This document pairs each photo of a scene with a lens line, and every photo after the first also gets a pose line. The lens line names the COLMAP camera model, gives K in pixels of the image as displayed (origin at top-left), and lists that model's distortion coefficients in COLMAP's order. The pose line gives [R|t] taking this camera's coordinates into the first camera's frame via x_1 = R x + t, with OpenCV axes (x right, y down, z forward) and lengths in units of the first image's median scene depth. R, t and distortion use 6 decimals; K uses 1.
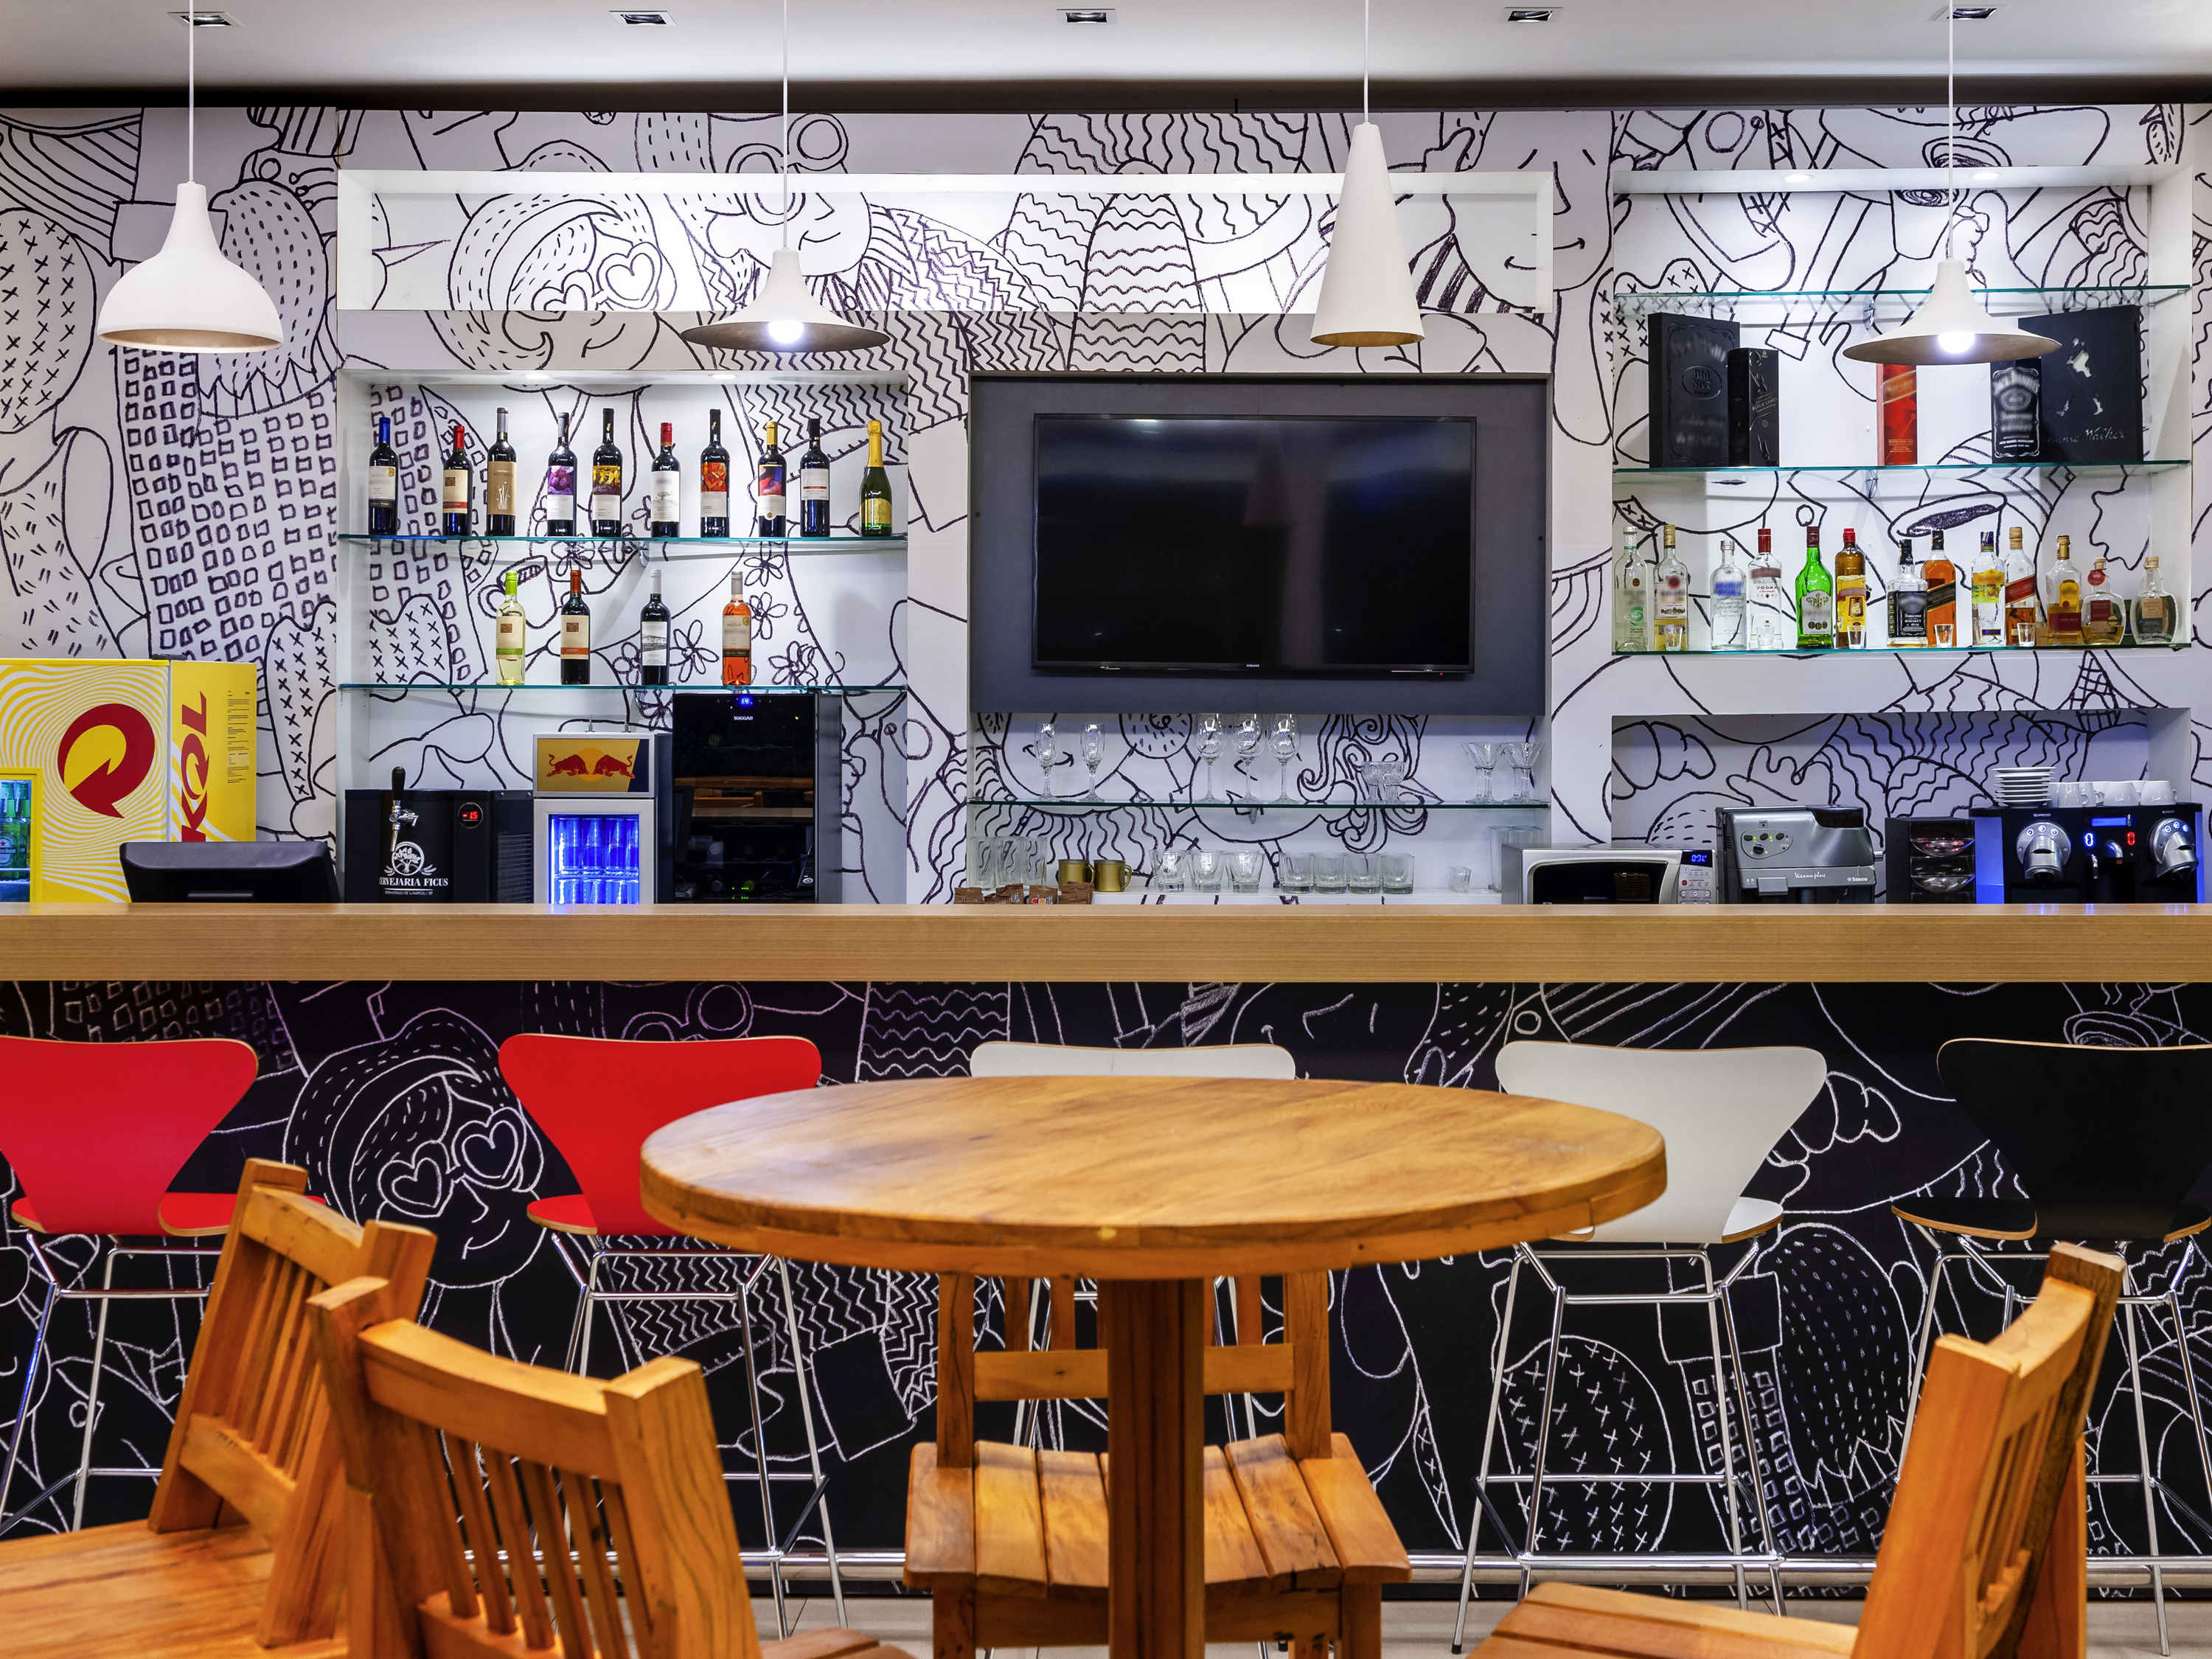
lens RADIAL K [[2747.5, 0, 1141.8], [0, 2747.5, 720.3], [0, 0, 1]] dist [-0.007991, 0.000000]
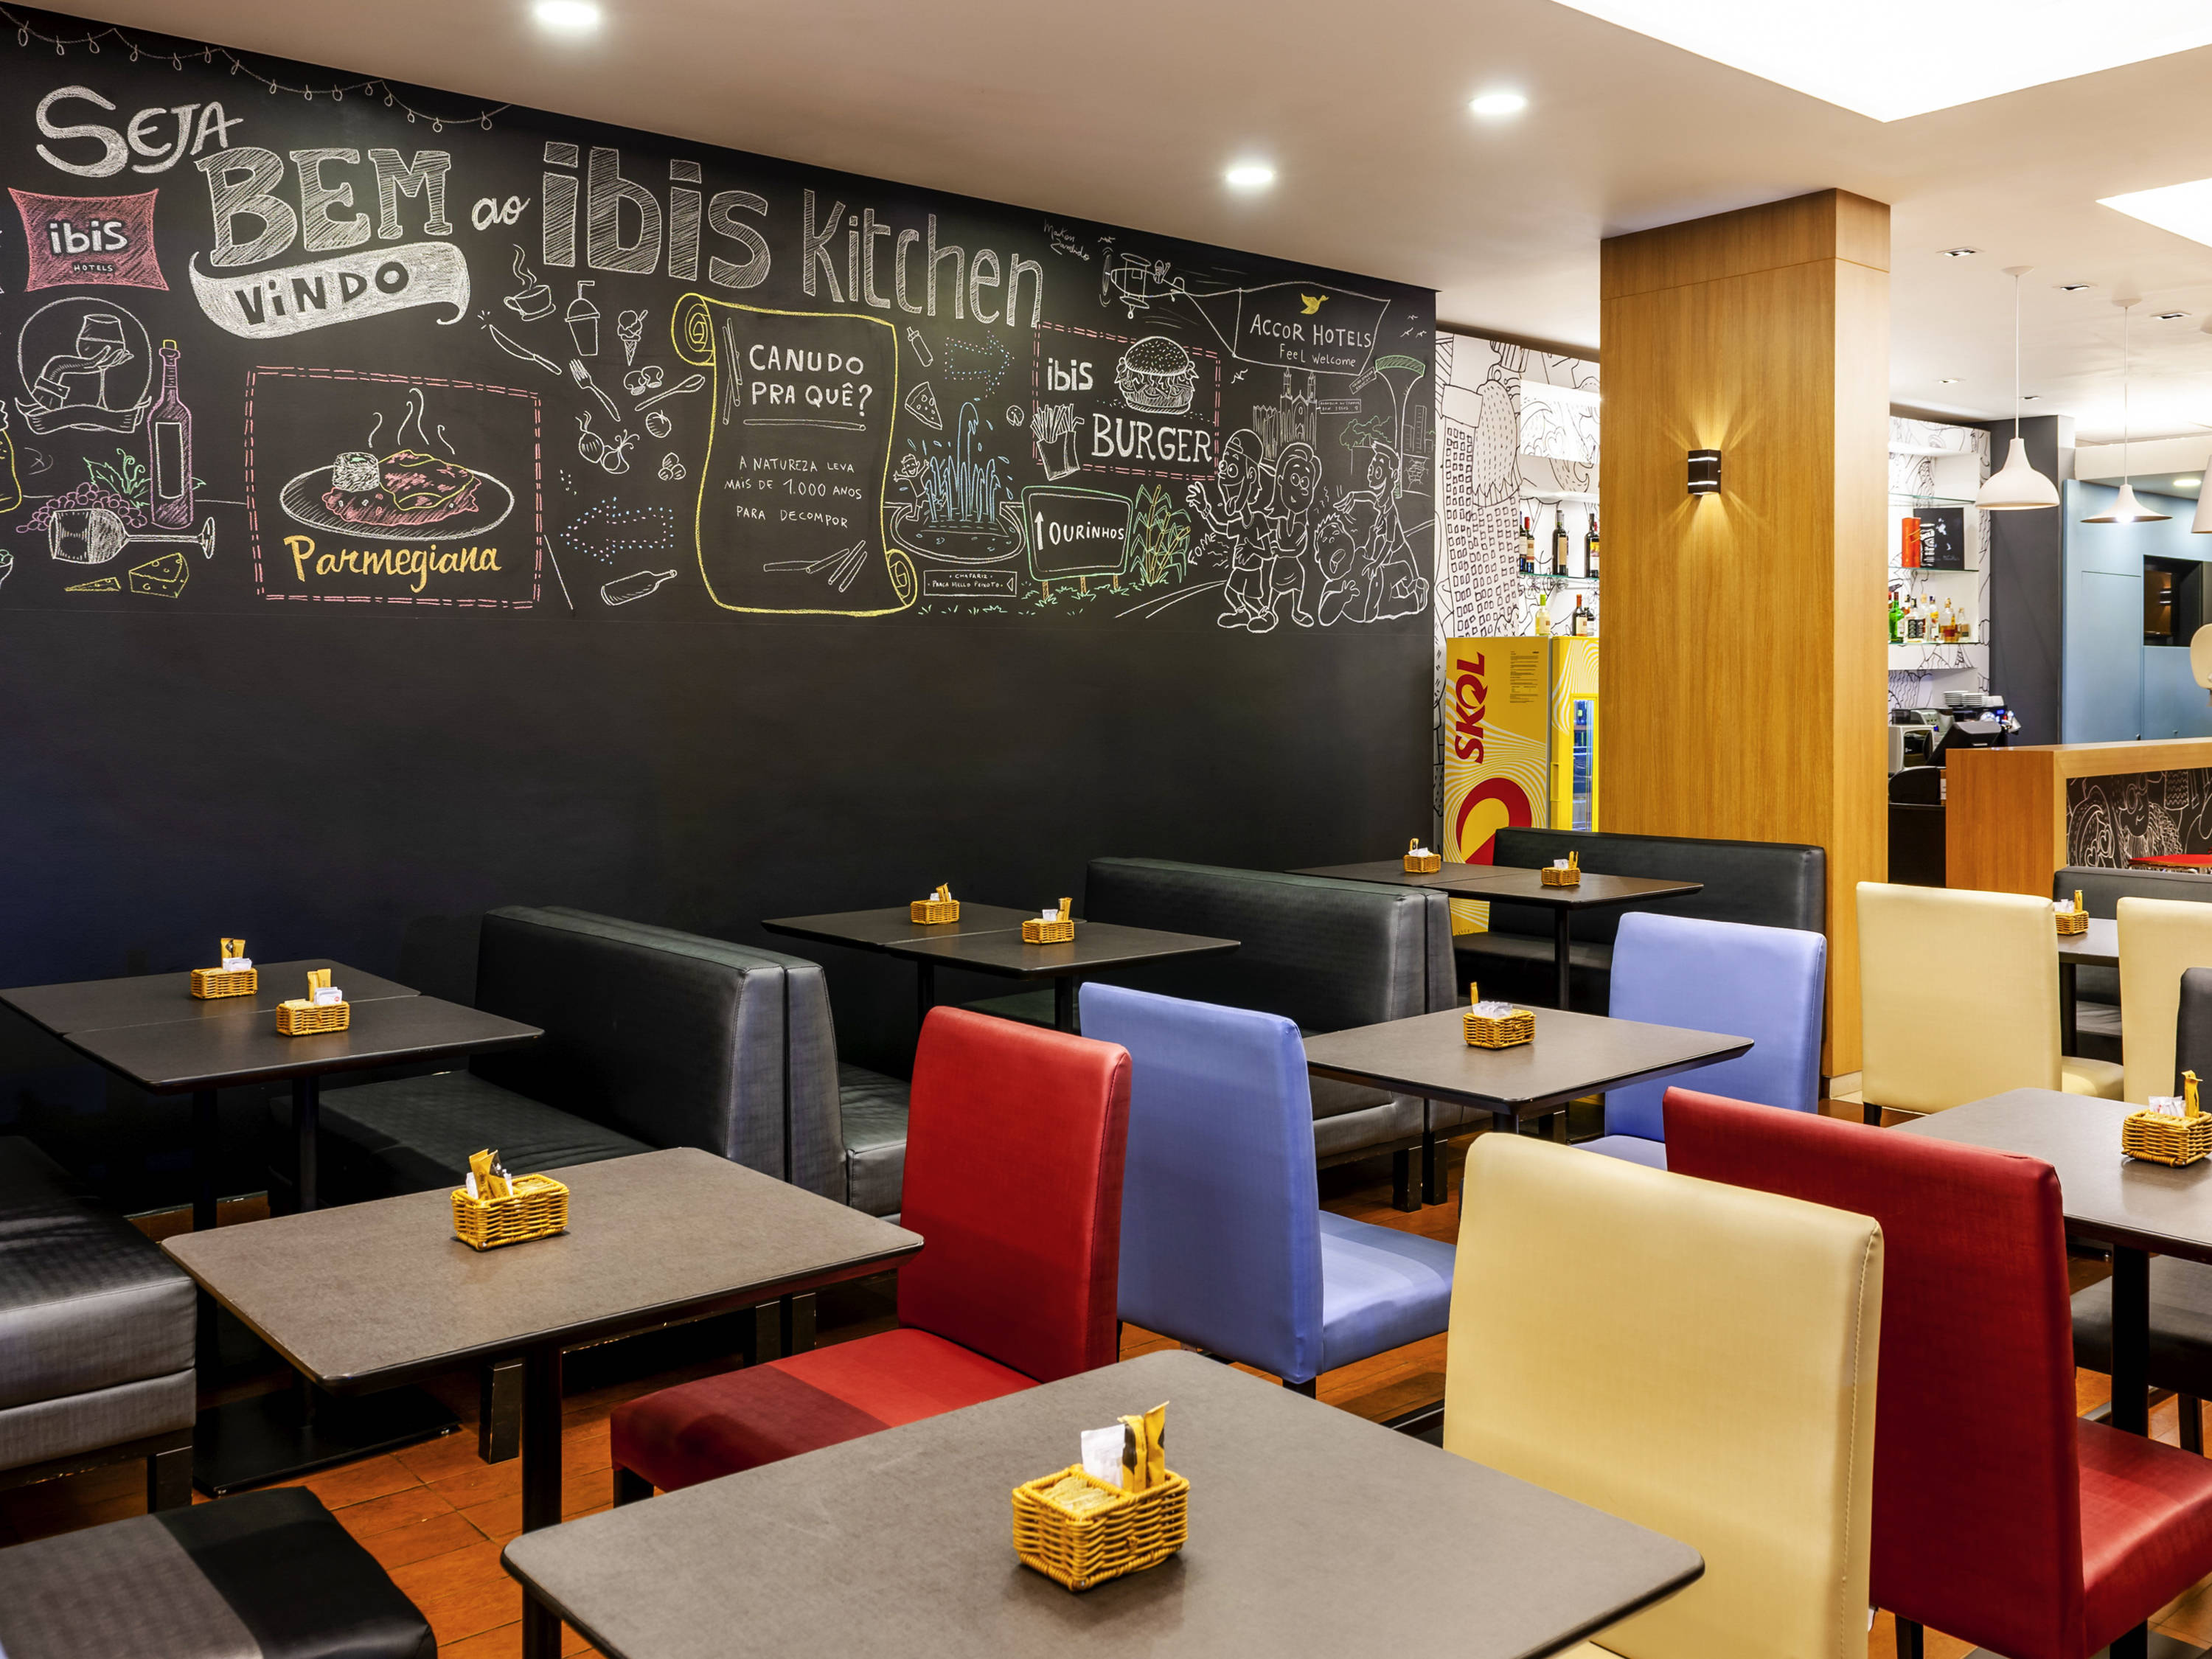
lens RADIAL K [[1933.0, 0, 1121.2], [0, 1933.0, 713.9], [0, 0, 1]] dist [0.021479, -0.032317]
pose [[0.743570, -0.010963, 0.668568, -1.393090], [-0.000576, 0.999855, 0.017037, 0.007756], [-0.668658, -0.013054, 0.743456, 0.187461]]
